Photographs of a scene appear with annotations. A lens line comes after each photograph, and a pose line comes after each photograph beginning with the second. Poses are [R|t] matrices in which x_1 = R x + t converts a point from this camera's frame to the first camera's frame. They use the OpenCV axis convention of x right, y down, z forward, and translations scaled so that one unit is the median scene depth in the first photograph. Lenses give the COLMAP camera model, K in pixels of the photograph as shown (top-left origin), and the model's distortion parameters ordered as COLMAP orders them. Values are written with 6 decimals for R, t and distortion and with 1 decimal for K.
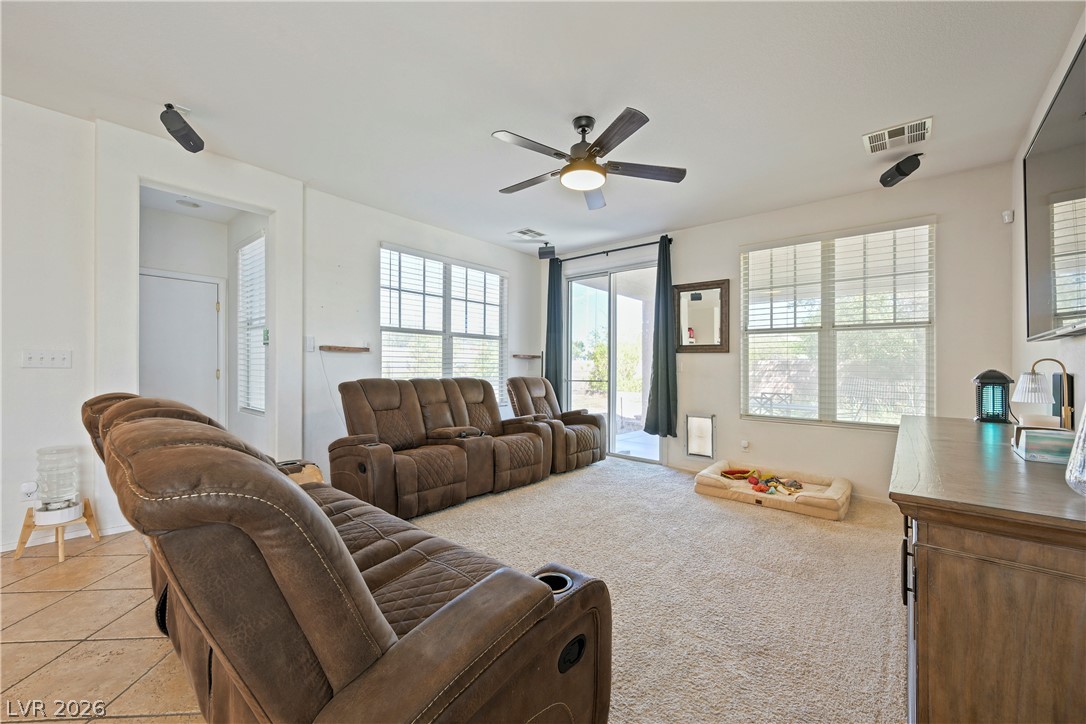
lens RADIAL K [[428.0, 0, 537.2], [0, 428.0, 365.6], [0, 0, 1]] dist [-0.001245, -0.000484]
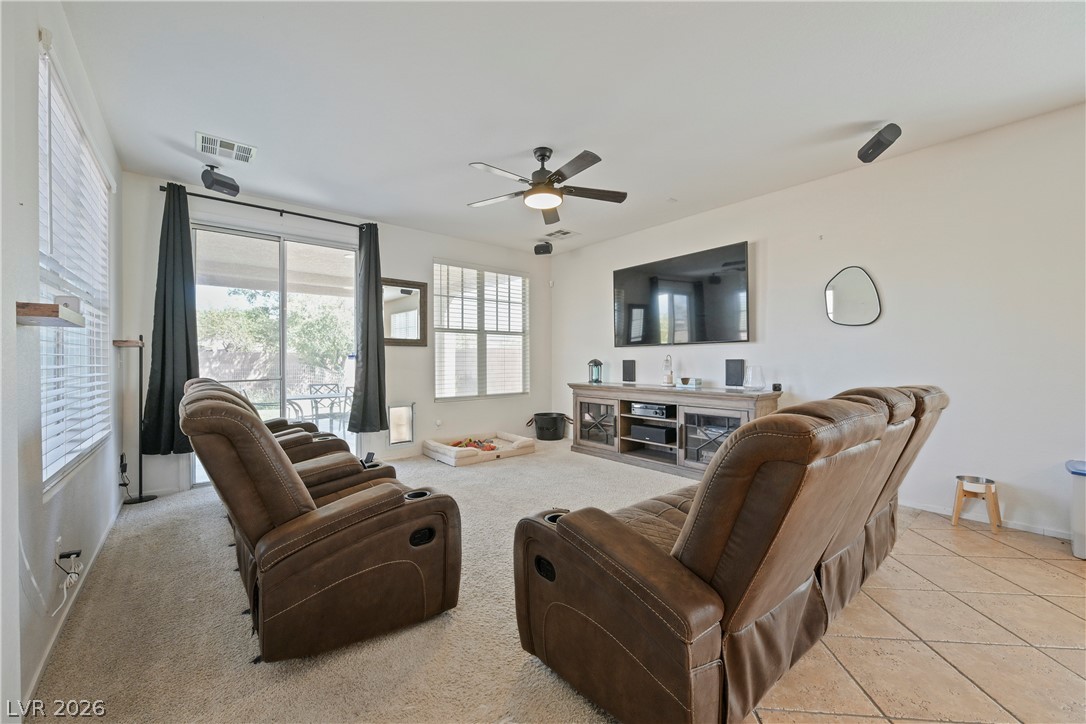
lens RADIAL K [[428.0, 0, 547.7], [0, 428.0, 360.1], [0, 0, 1]] dist [-0.001245, -0.000484]
pose [[0.148956, -0.011522, 0.988777, -0.661782], [0.002800, 0.999933, 0.011230, -0.005736], [-0.988840, 0.001096, 0.148979, 0.514090]]
